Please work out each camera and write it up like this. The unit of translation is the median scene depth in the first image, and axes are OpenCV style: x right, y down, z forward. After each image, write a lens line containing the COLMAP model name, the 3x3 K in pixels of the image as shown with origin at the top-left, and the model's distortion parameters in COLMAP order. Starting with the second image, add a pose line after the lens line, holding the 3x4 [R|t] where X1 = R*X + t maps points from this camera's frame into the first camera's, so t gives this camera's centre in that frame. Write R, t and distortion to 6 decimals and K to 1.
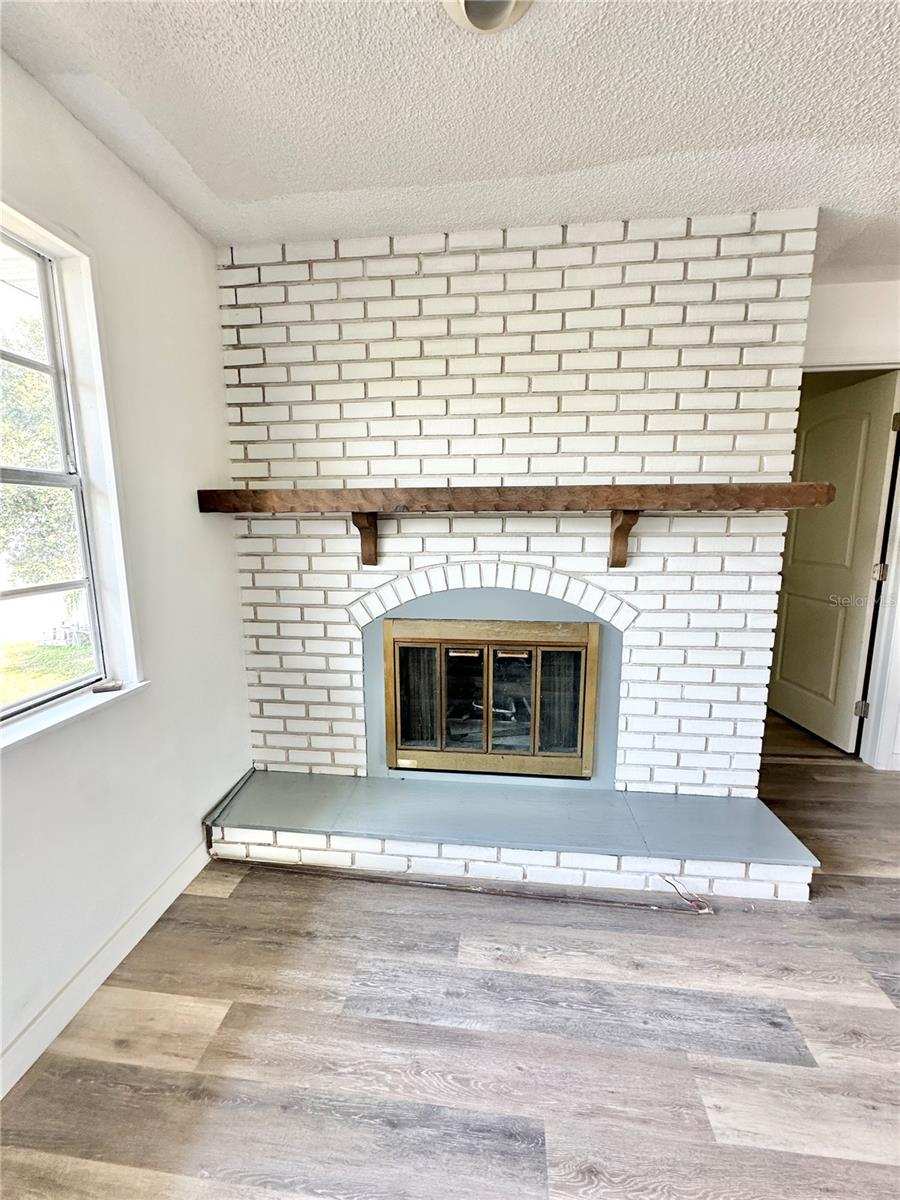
lens RADIAL K [[481.3, 0, 444.3], [0, 481.3, 601.6], [0, 0, 1]] dist [-0.007983, -0.000281]
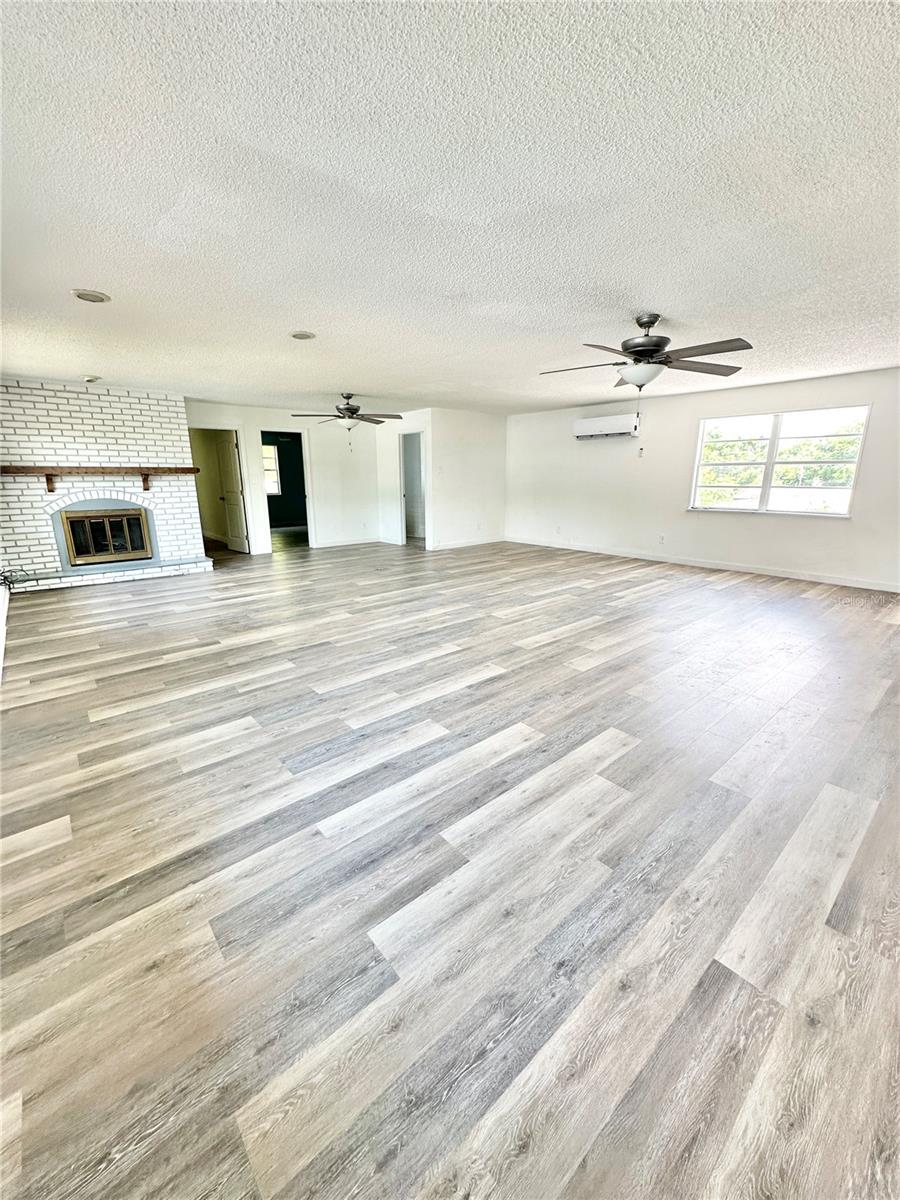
lens RADIAL K [[481.3, 0, 455.6], [0, 481.3, 596.6], [0, 0, 1]] dist [-0.007983, -0.000281]
pose [[0.664003, -0.177959, 0.726244, -0.752675], [0.129584, 0.983956, 0.122631, 0.513299], [-0.736416, 0.012682, 0.676410, -2.779891]]
